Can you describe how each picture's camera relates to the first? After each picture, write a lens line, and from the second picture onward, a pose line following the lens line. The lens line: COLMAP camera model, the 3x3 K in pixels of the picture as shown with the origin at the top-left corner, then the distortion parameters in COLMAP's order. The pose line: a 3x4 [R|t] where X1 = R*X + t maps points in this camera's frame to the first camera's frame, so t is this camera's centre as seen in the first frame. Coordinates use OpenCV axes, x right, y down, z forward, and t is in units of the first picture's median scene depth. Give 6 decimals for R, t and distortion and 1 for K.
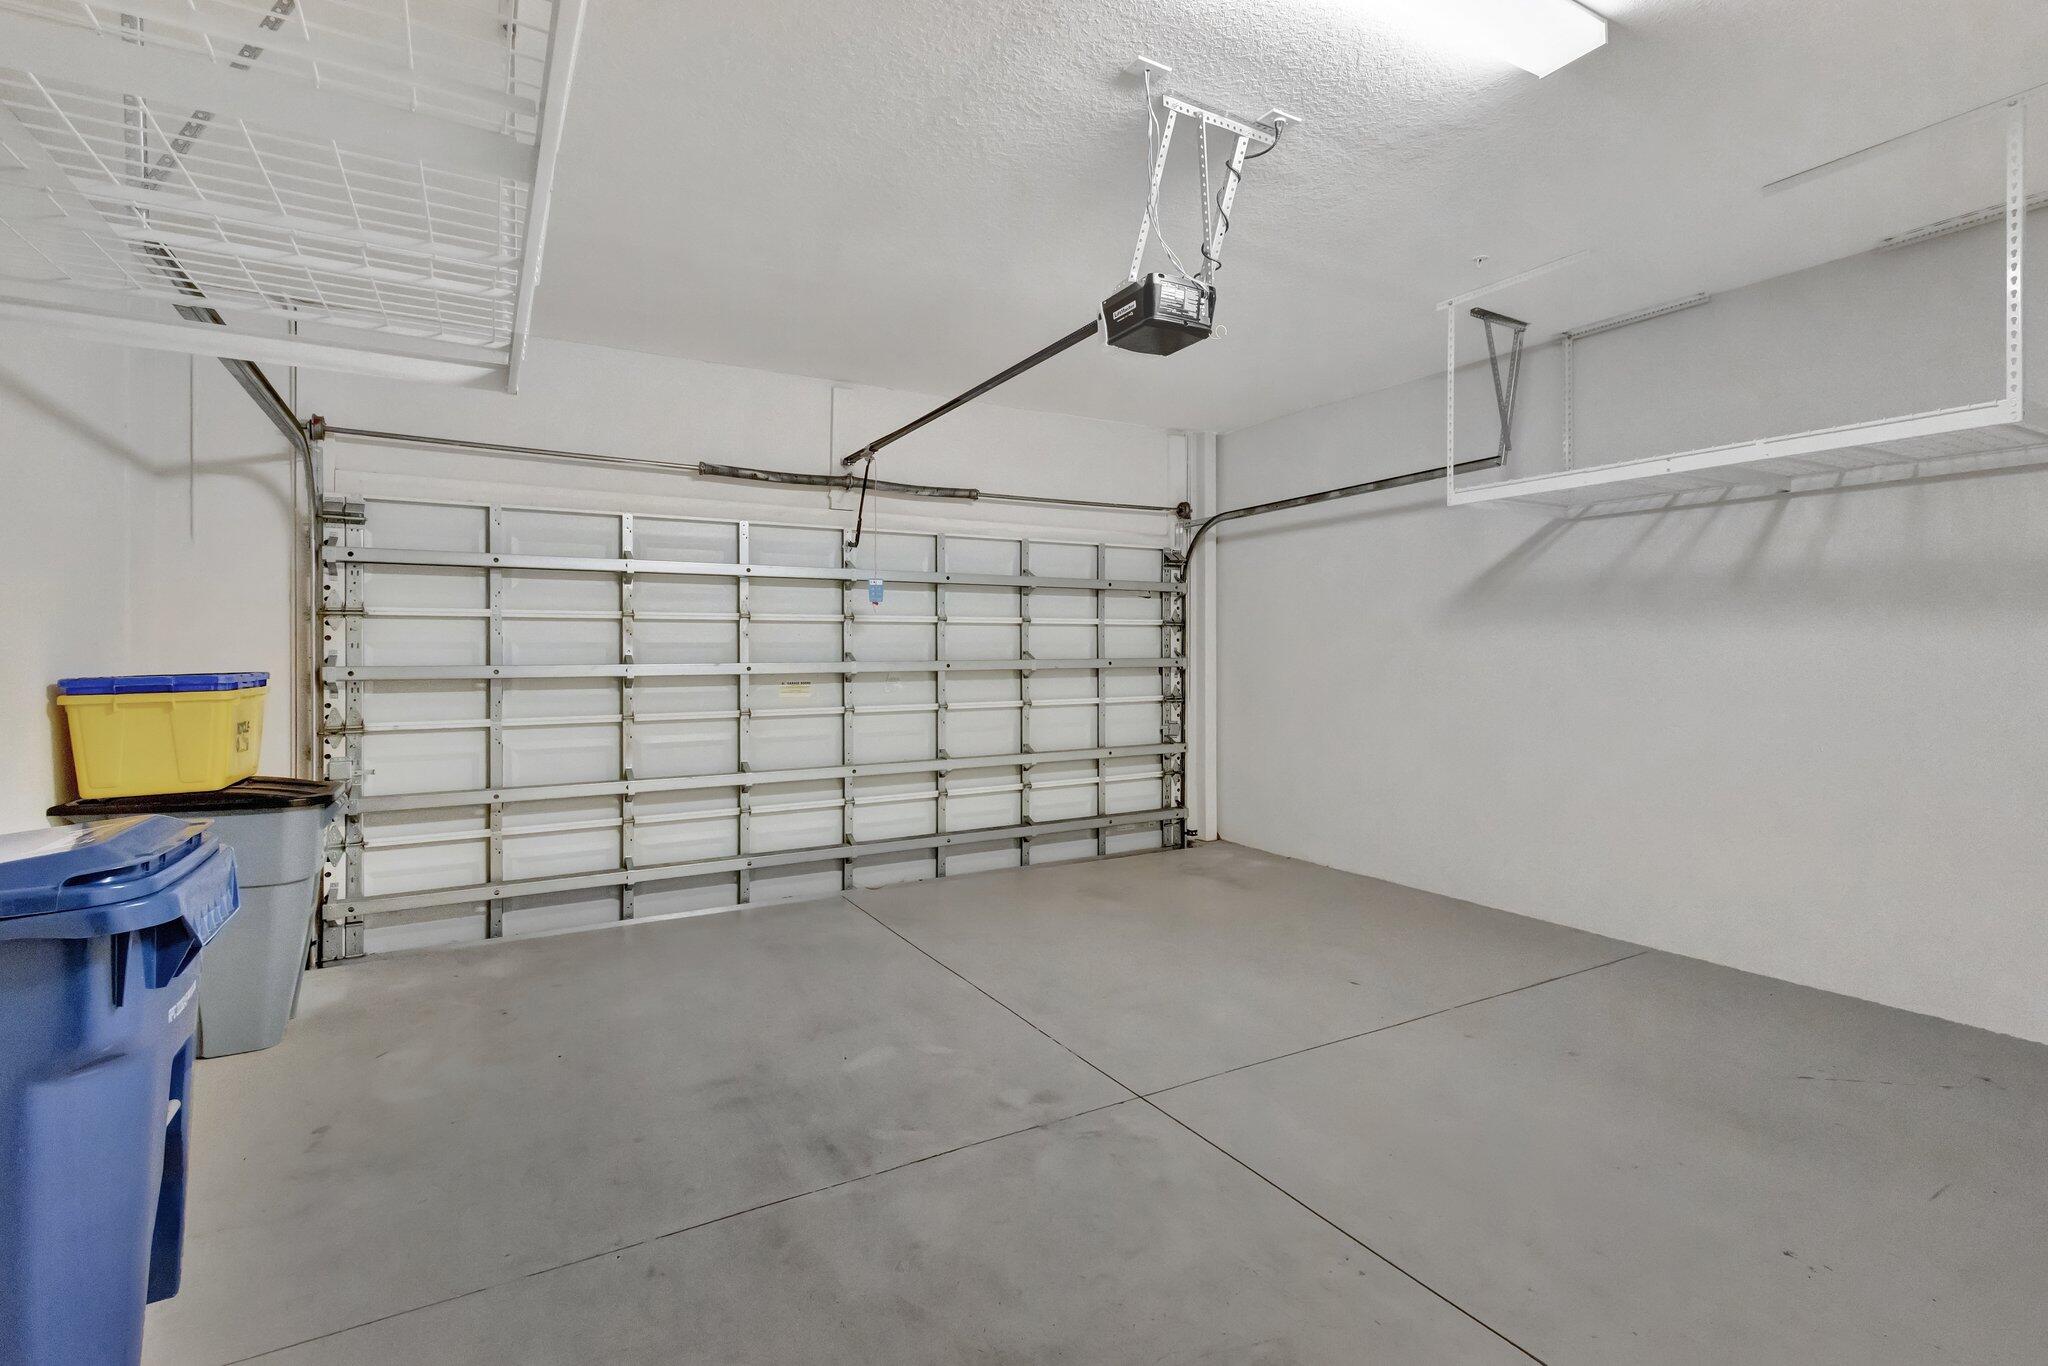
lens RADIAL K [[932.9, 0, 1024.0], [0, 932.9, 683.0], [0, 0, 1]] dist [0.000579, -0.000069]
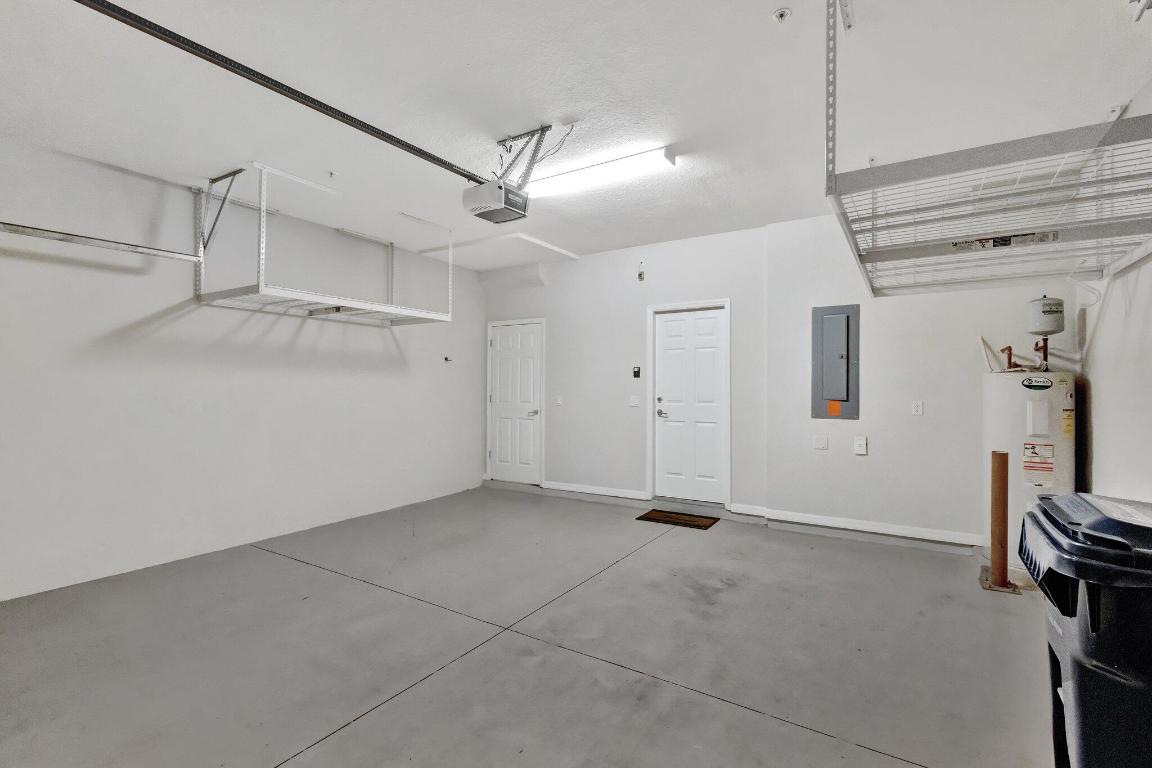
lens RADIAL K [[524.8, 0, 576.0], [0, 524.8, 384.0], [0, 0, 1]] dist [0.000579, -0.000069]
pose [[-0.455509, 0.001816, 0.890229, -0.760549], [0.023239, 0.999681, 0.009851, -0.038706], [-0.889928, 0.025175, -0.455406, 1.187885]]
